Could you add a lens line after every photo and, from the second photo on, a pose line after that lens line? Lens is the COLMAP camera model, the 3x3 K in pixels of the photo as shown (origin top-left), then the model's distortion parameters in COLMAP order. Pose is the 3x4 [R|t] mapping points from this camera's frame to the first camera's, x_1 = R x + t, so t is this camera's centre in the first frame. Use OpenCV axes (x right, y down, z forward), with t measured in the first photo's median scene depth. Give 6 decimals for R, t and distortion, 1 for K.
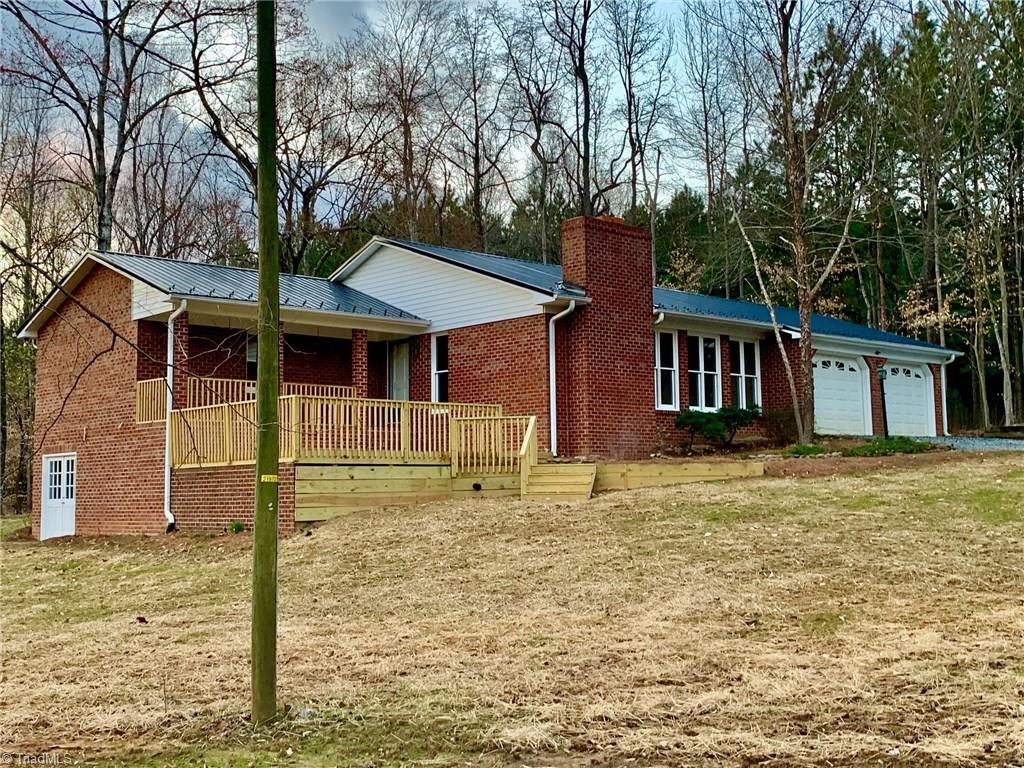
lens RADIAL K [[1211.6, 0, 512.0], [0, 1211.6, 384.0], [0, 0, 1]] dist [0.212795, -0.532720]
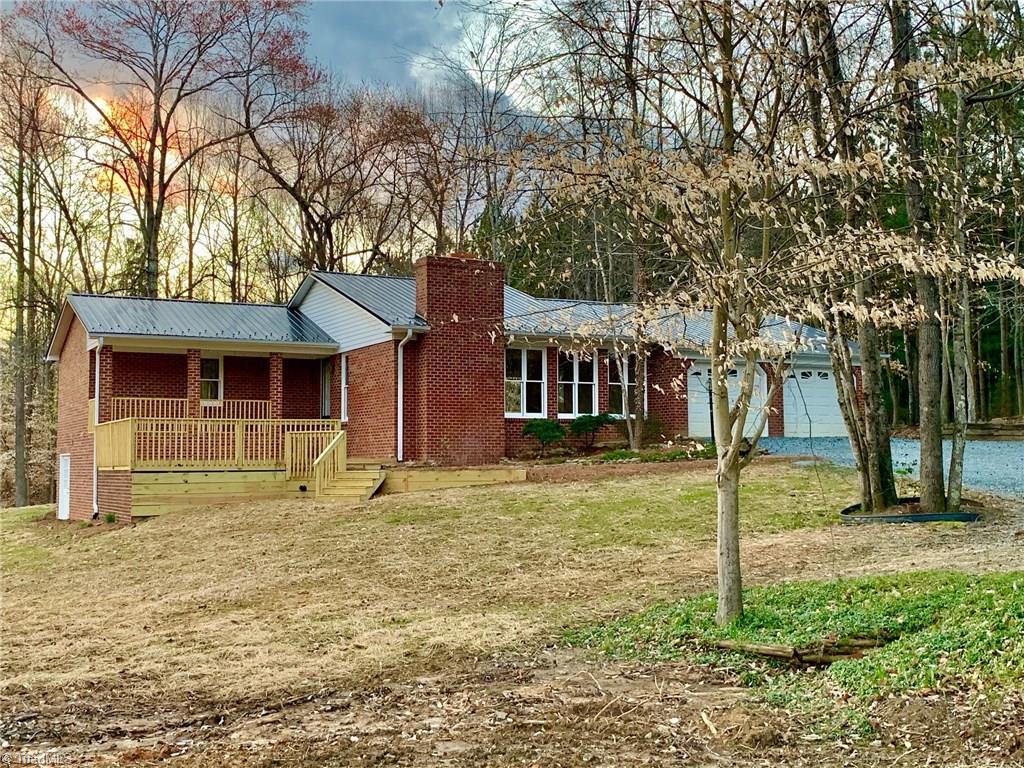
lens RADIAL K [[1211.6, 0, 512.0], [0, 1211.6, 384.0], [0, 0, 1]] dist [0.212795, -0.532720]
pose [[0.969776, -0.009343, -0.243819, 0.403963], [0.015276, 0.999631, 0.022457, -0.037759], [0.243519, -0.025503, 0.969561, -0.114501]]
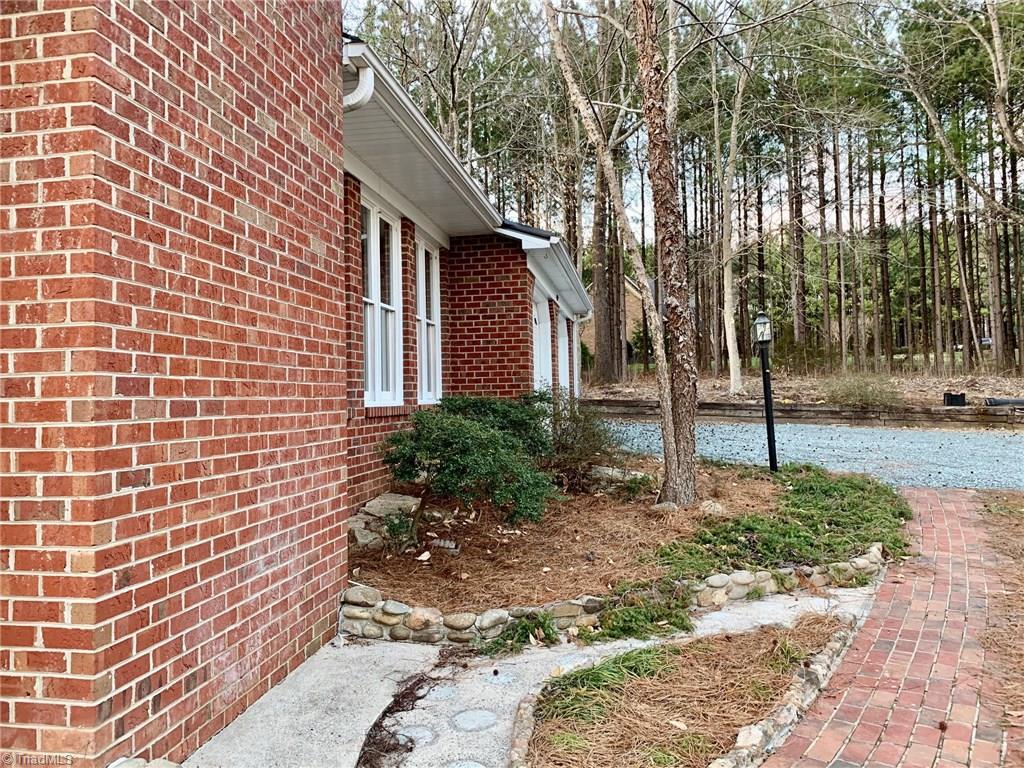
lens RADIAL K [[772.5, 0, 512.0], [0, 772.5, 384.0], [0, 0, 1]] dist [0.002117, 0.000585]
pose [[0.789933, 0.009446, 0.613121, 0.042069], [-0.043779, 0.998199, 0.041026, 0.004254], [-0.611629, -0.059249, 0.788923, 0.839051]]
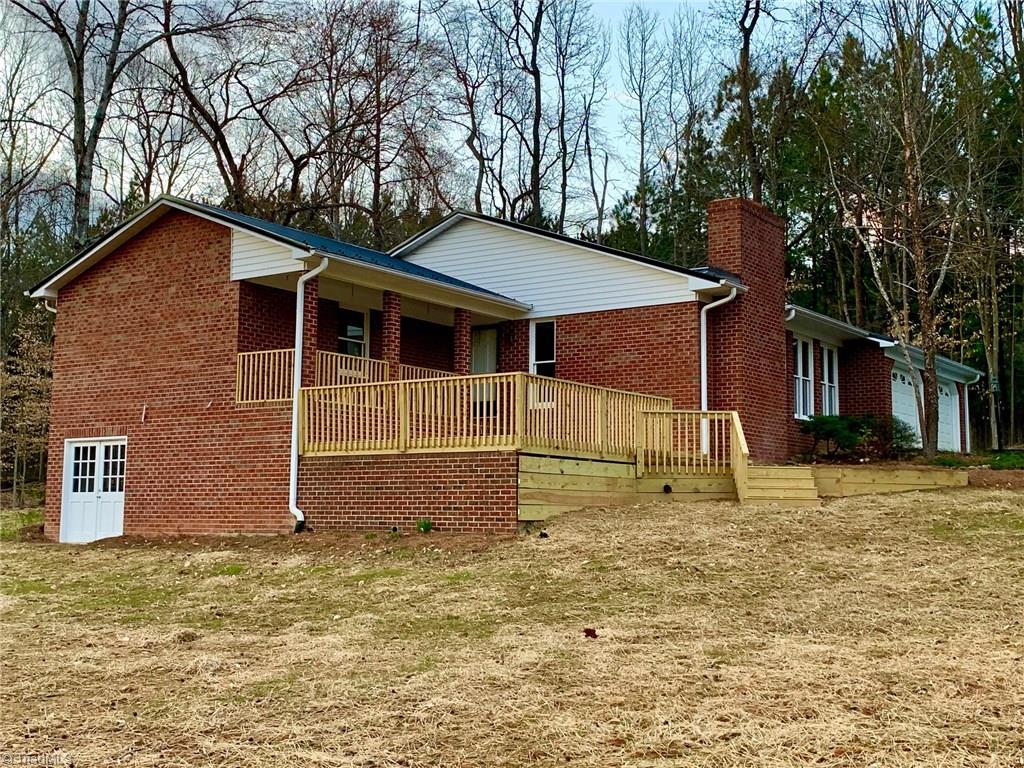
lens RADIAL K [[1211.6, 0, 512.0], [0, 1211.6, 384.0], [0, 0, 1]] dist [0.212795, -0.532720]
pose [[0.976783, 0.046272, 0.209173, -0.279472], [-0.042509, 0.998844, -0.022450, 0.028256], [-0.209970, 0.013037, 0.977621, 0.133304]]
